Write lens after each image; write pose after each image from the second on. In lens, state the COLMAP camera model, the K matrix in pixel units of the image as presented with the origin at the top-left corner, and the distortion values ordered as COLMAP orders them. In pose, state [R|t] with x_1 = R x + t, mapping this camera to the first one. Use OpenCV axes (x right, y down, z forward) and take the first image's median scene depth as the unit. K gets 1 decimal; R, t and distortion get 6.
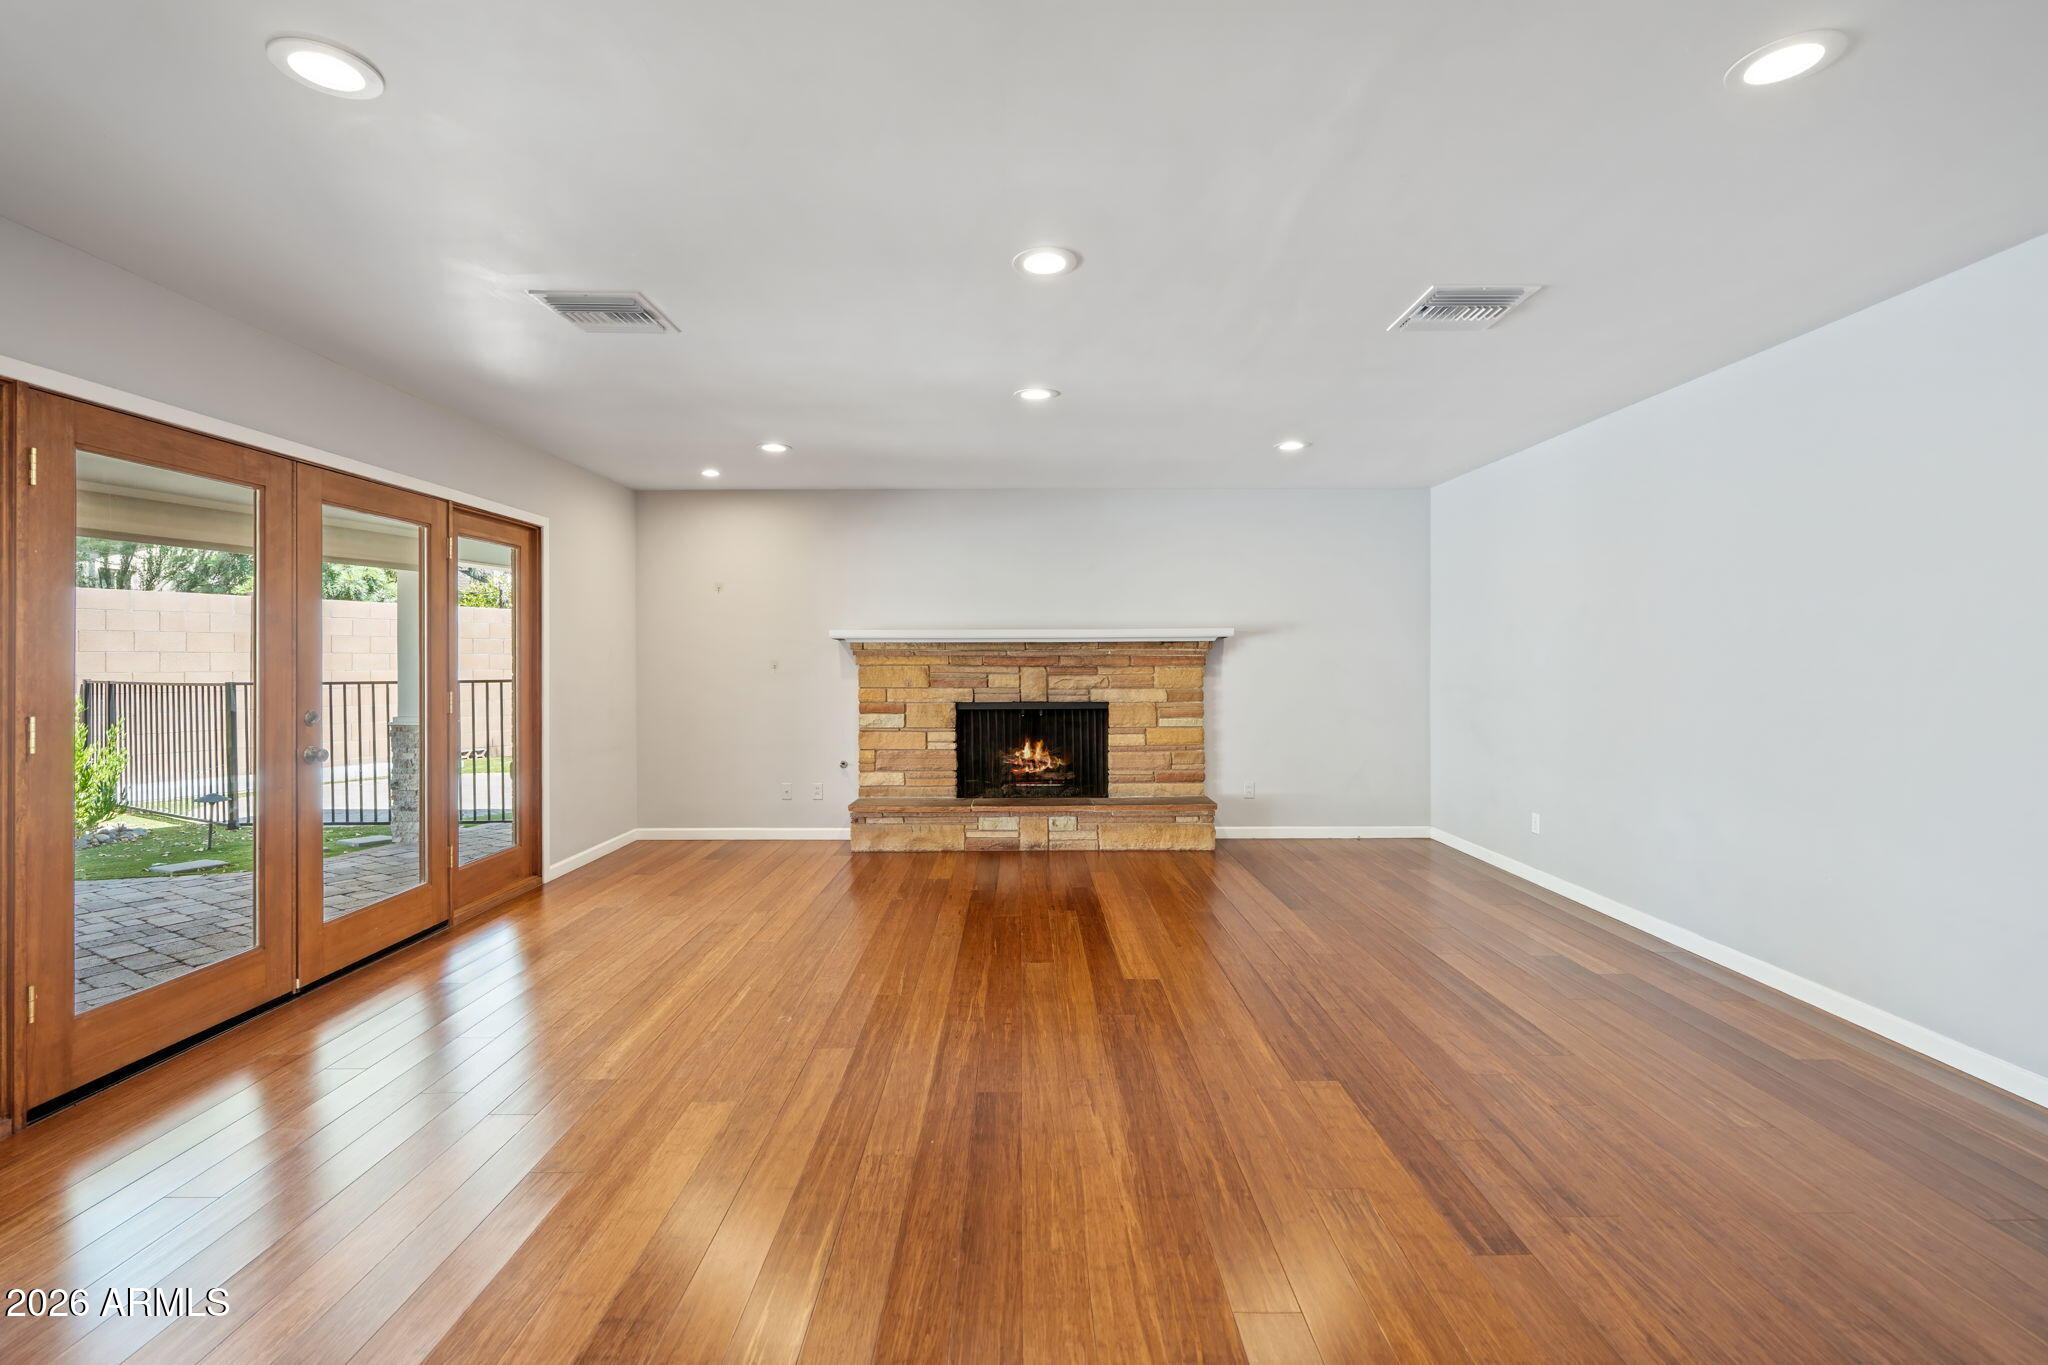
lens RADIAL K [[906.4, 0, 1026.4], [0, 906.4, 666.9], [0, 0, 1]] dist [-0.012707, 0.002627]
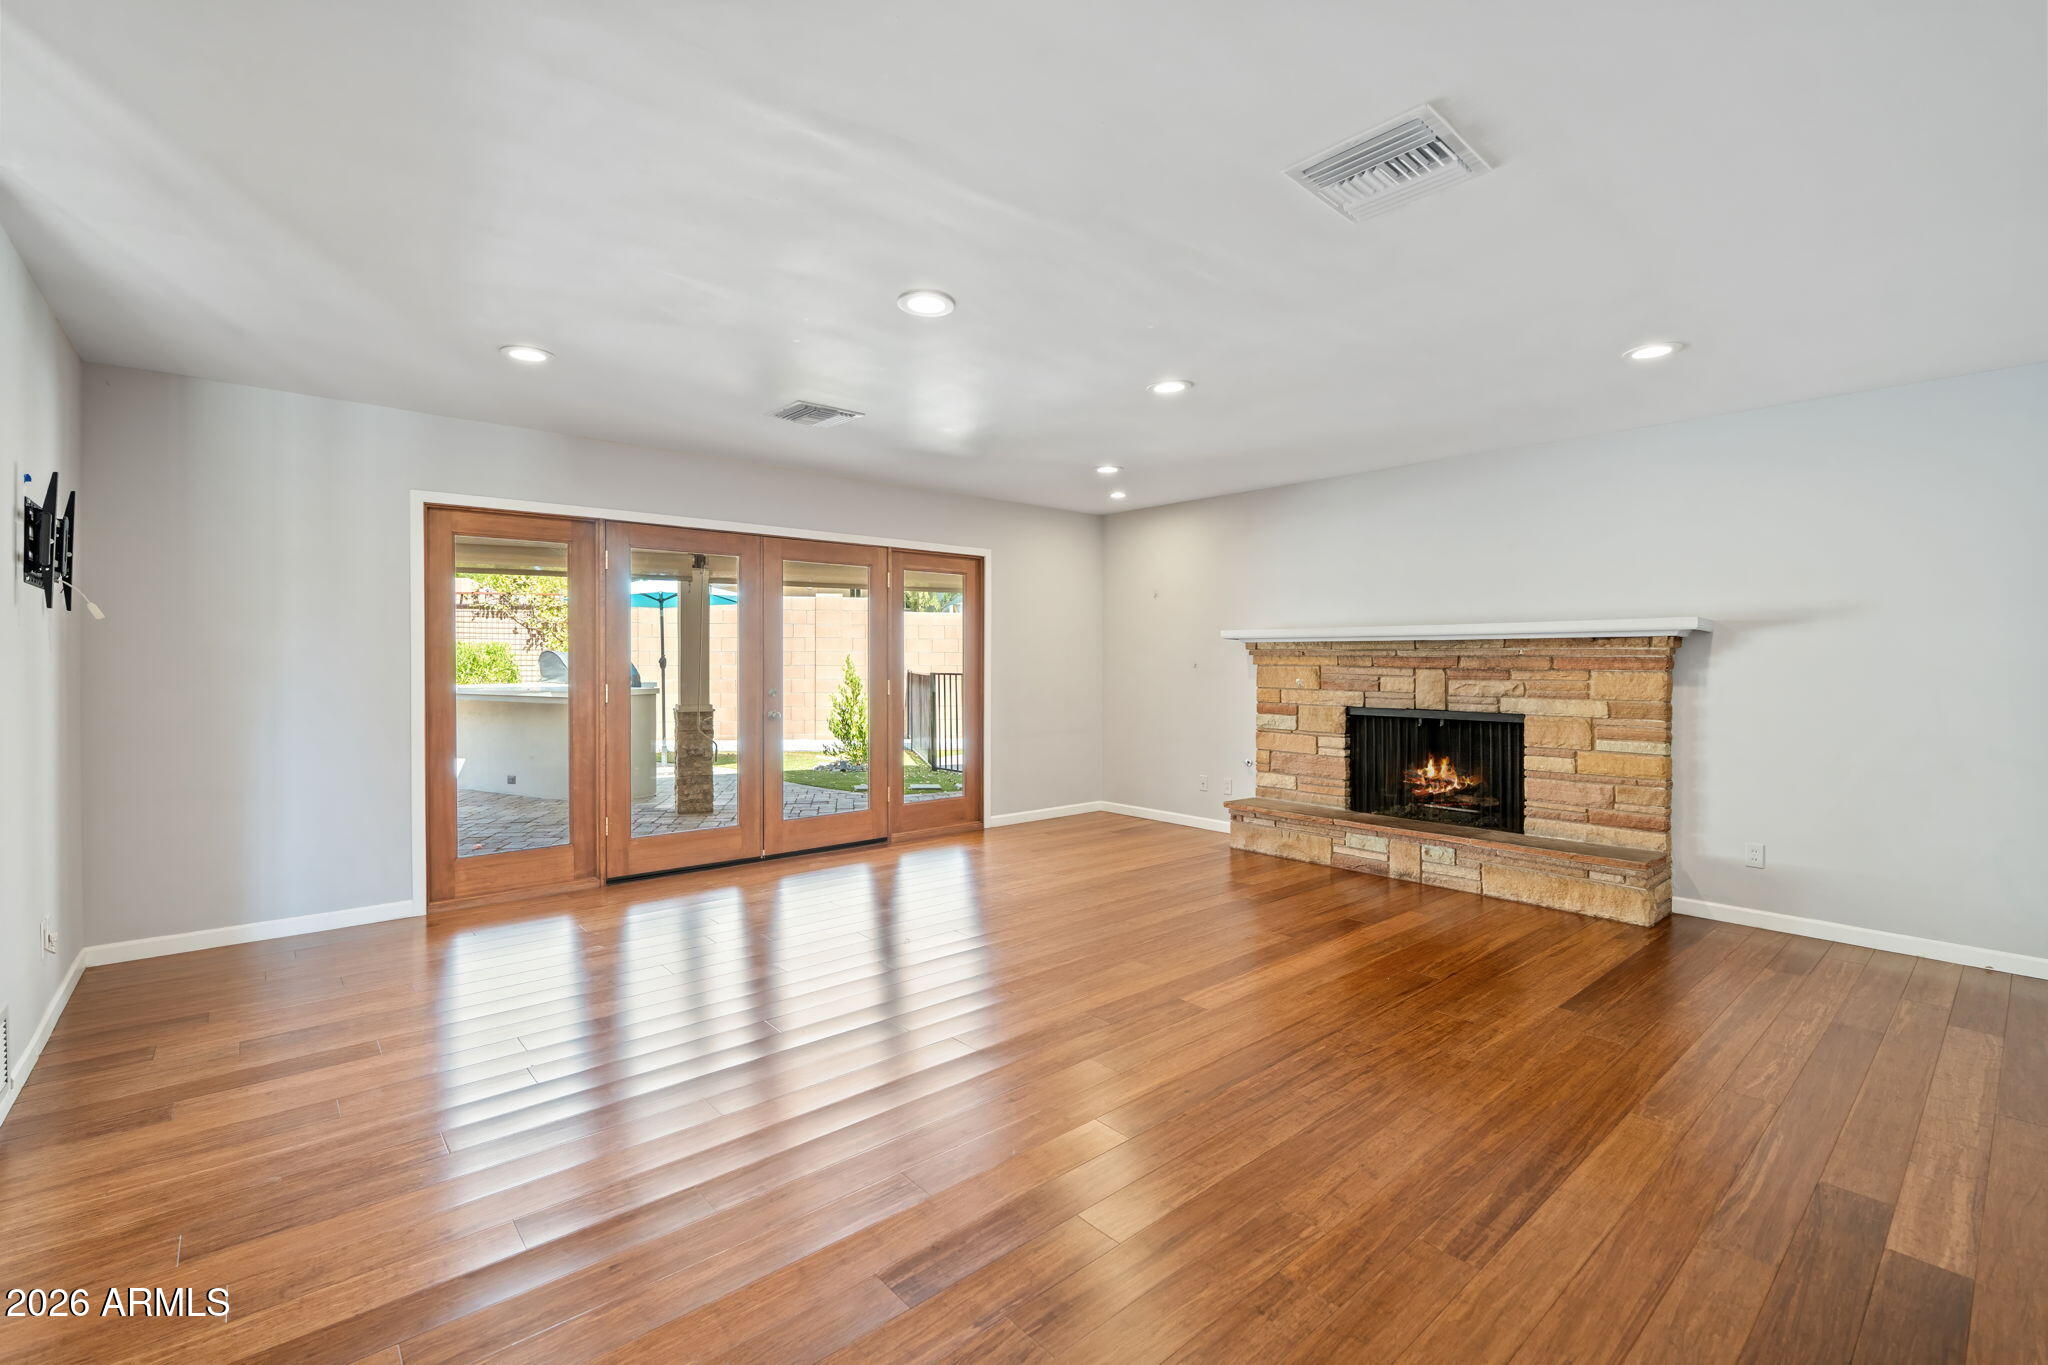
lens RADIAL K [[906.4, 0, 1022.2], [0, 906.4, 673.6], [0, 0, 1]] dist [-0.012707, 0.002627]
pose [[0.649787, 0.016831, -0.759930, 0.407978], [-0.011749, 0.999858, 0.012099, -0.001513], [0.760025, 0.001066, 0.649893, 0.151060]]
